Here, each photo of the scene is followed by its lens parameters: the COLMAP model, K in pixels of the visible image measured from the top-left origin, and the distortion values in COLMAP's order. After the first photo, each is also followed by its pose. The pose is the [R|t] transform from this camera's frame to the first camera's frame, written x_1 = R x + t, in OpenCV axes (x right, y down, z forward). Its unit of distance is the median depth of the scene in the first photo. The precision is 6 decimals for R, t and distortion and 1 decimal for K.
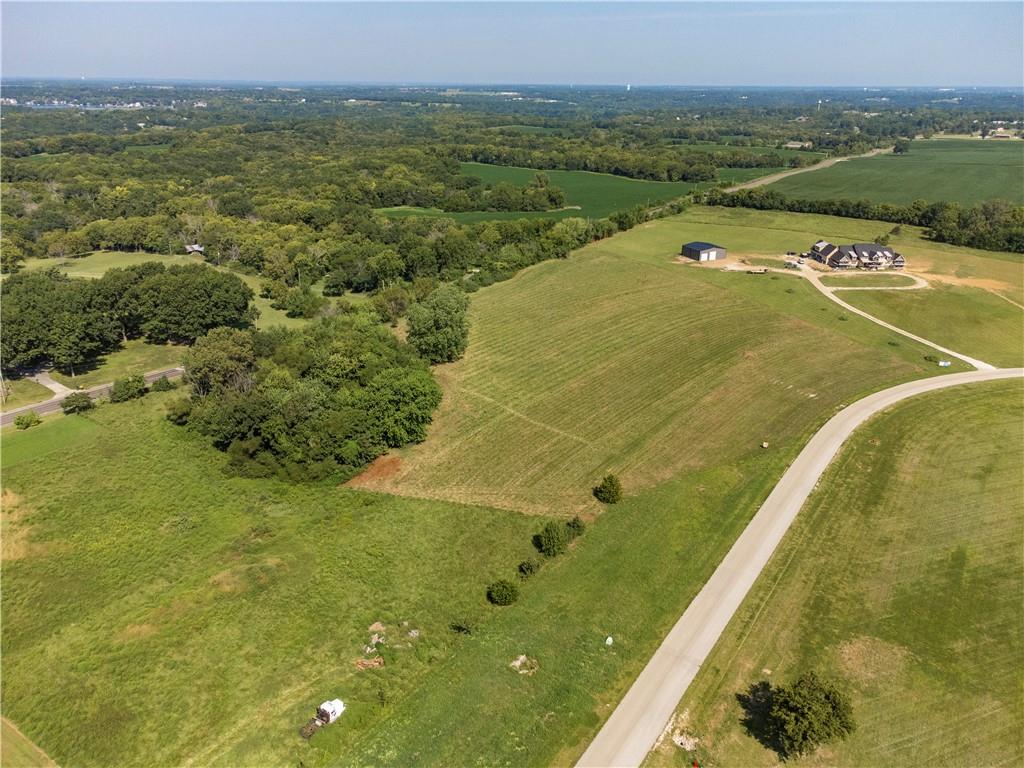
lens RADIAL K [[765.8, 0, 511.3], [0, 765.8, 382.3], [0, 0, 1]] dist [0.006762, 0.023962]
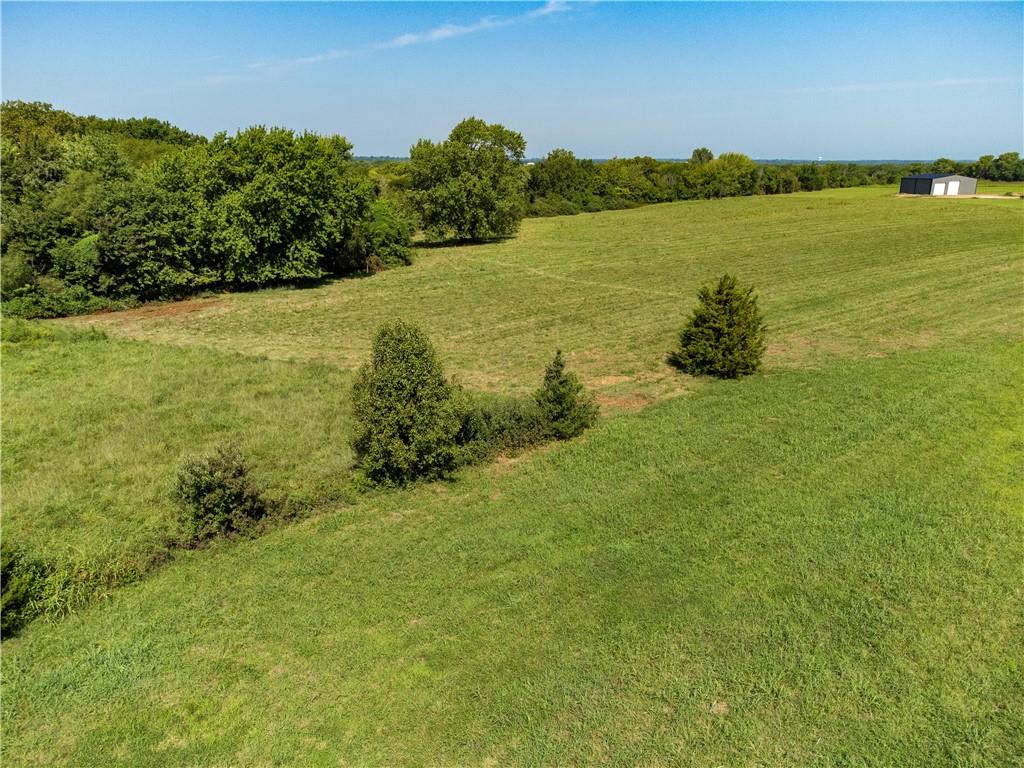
lens RADIAL K [[765.8, 0, 512.5], [0, 765.8, 385.1], [0, 0, 1]] dist [0.006762, 0.023962]
pose [[0.974563, 0.062507, -0.215221, 0.055855], [-0.081628, 0.993356, -0.081127, 0.091608], [0.208720, 0.096631, 0.973190, 0.339086]]
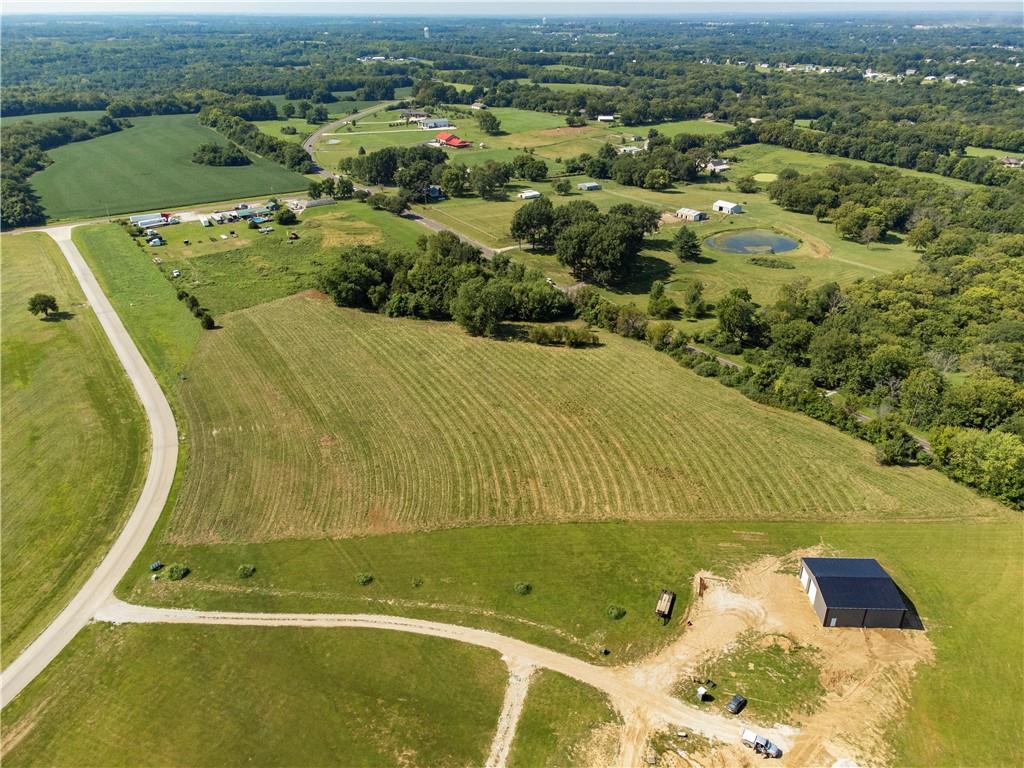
lens RADIAL K [[765.8, 0, 511.8], [0, 765.8, 380.5], [0, 0, 1]] dist [0.006762, 0.023962]
pose [[-0.373951, 0.398863, -0.837298, 0.700295], [-0.346897, 0.777115, 0.525124, -0.466684], [0.860129, 0.486827, -0.152238, 0.949682]]
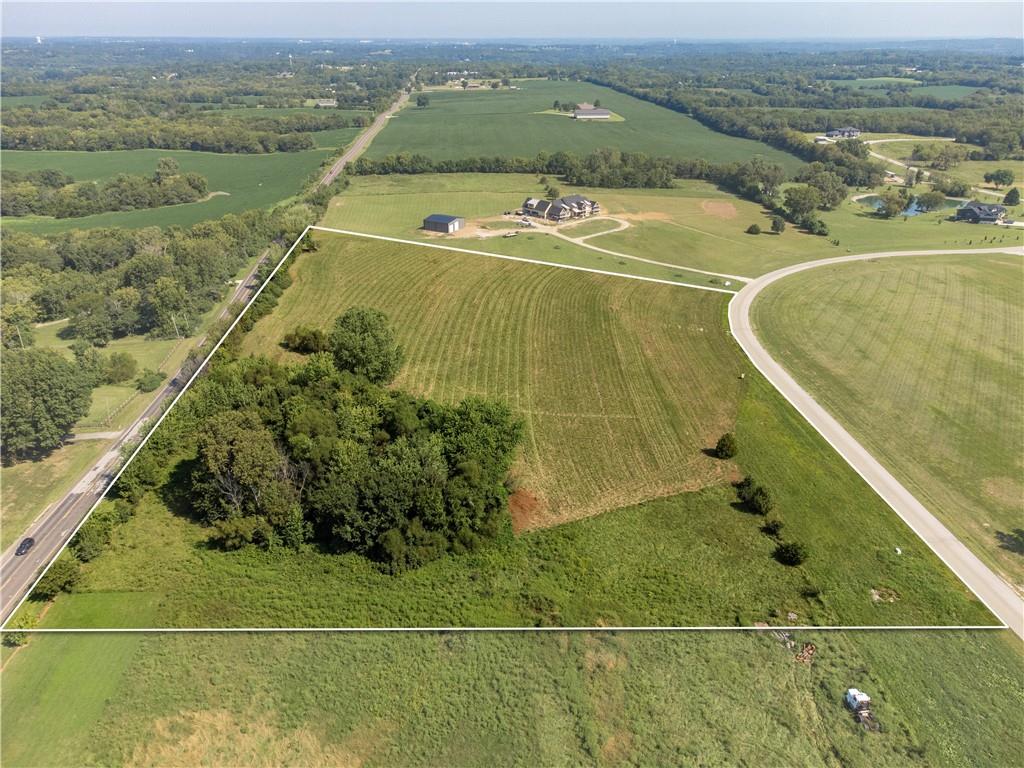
lens RADIAL K [[765.8, 0, 510.6], [0, 765.8, 382.0], [0, 0, 1]] dist [0.006762, 0.023962]
pose [[0.786118, -0.263239, 0.559217, -0.353290], [0.232683, 0.964250, 0.126805, -0.082592], [-0.572605, 0.030437, 0.819266, 0.119123]]
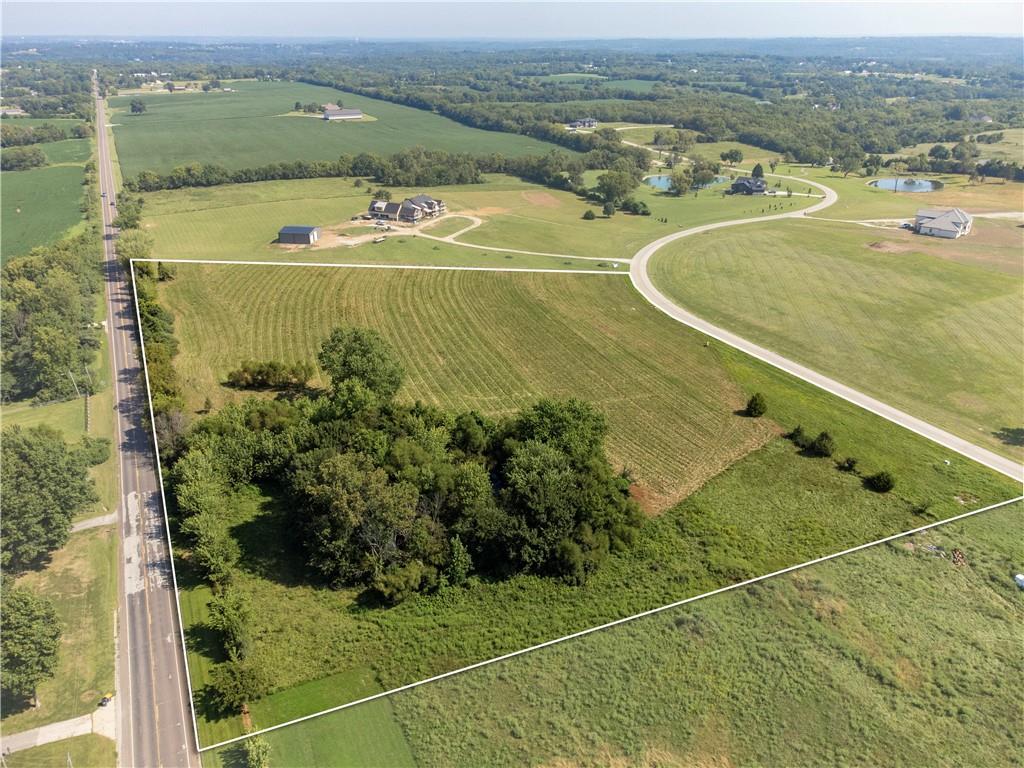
lens RADIAL K [[765.8, 0, 512.0], [0, 765.8, 385.9], [0, 0, 1]] dist [0.006762, 0.023962]
pose [[0.496226, -0.371510, 0.784692, -0.500861], [0.323123, 0.917920, 0.230249, -0.147862], [-0.805824, 0.139297, 0.575539, 0.286961]]
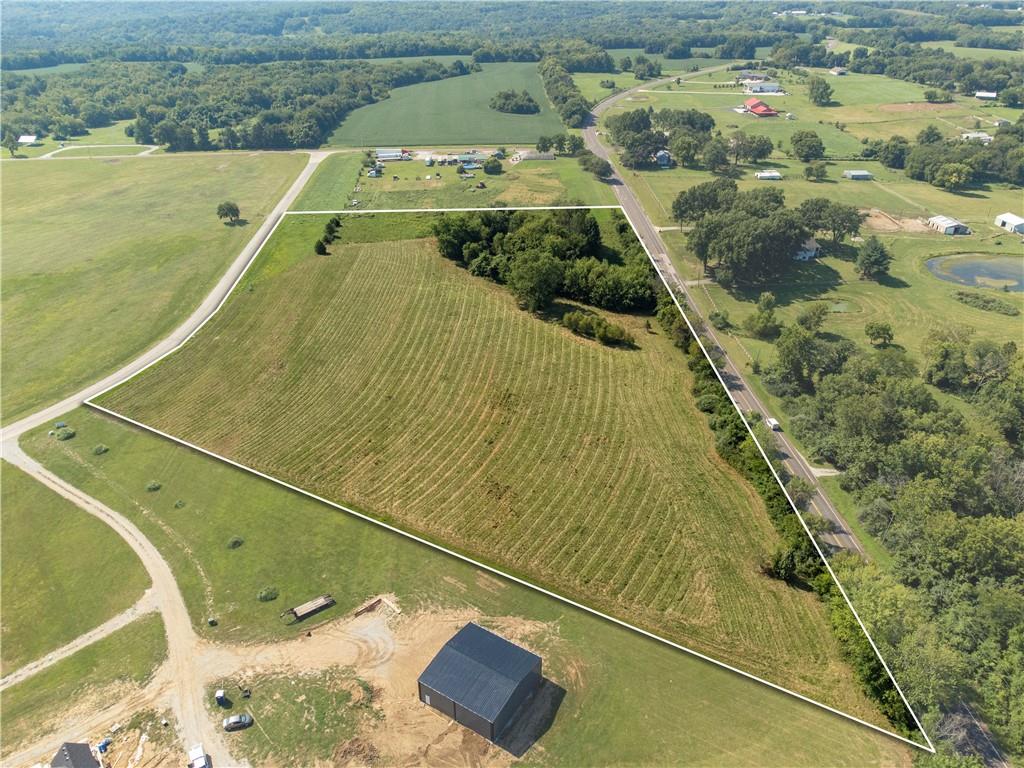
lens RADIAL K [[765.8, 0, 512.9], [0, 765.8, 385.2], [0, 0, 1]] dist [0.006762, 0.023962]
pose [[-0.804751, 0.283746, -0.521406, 0.429828], [-0.223296, 0.669149, 0.708787, -0.571186], [0.550013, 0.686824, -0.475139, 1.209945]]
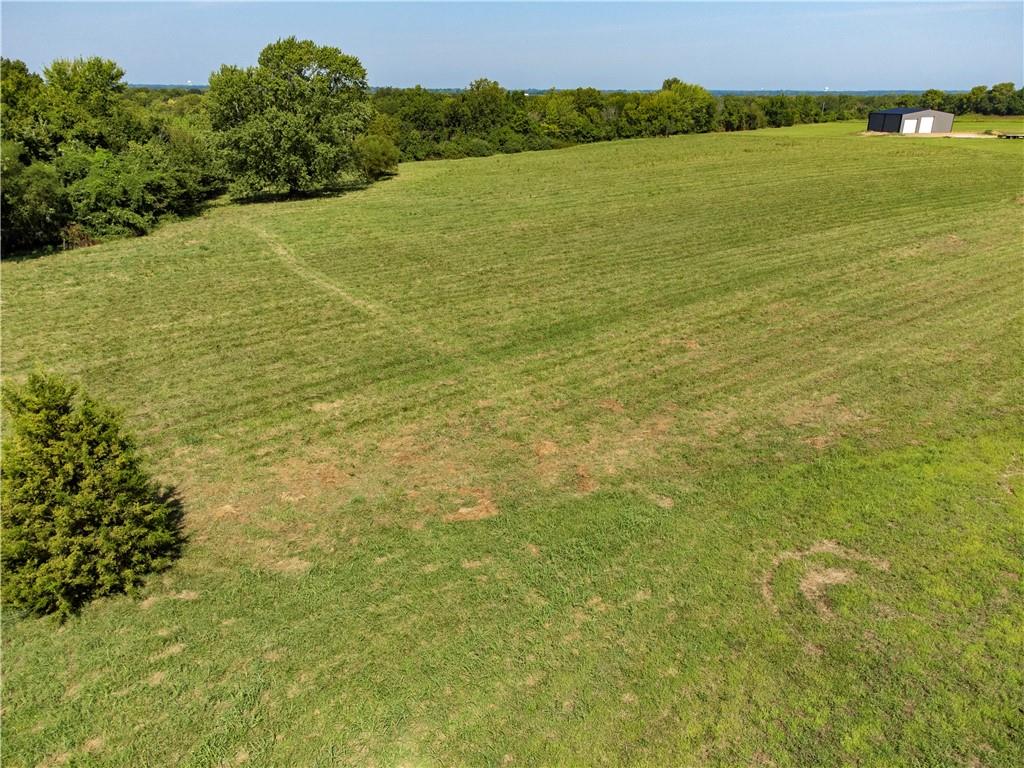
lens RADIAL K [[765.8, 0, 514.9], [0, 765.8, 380.3], [0, 0, 1]] dist [0.006762, 0.023962]
pose [[0.975156, 0.078432, -0.207171, 0.110485], [-0.081530, 0.996650, -0.006446, 0.055282], [0.205971, 0.023177, 0.978284, 0.429578]]
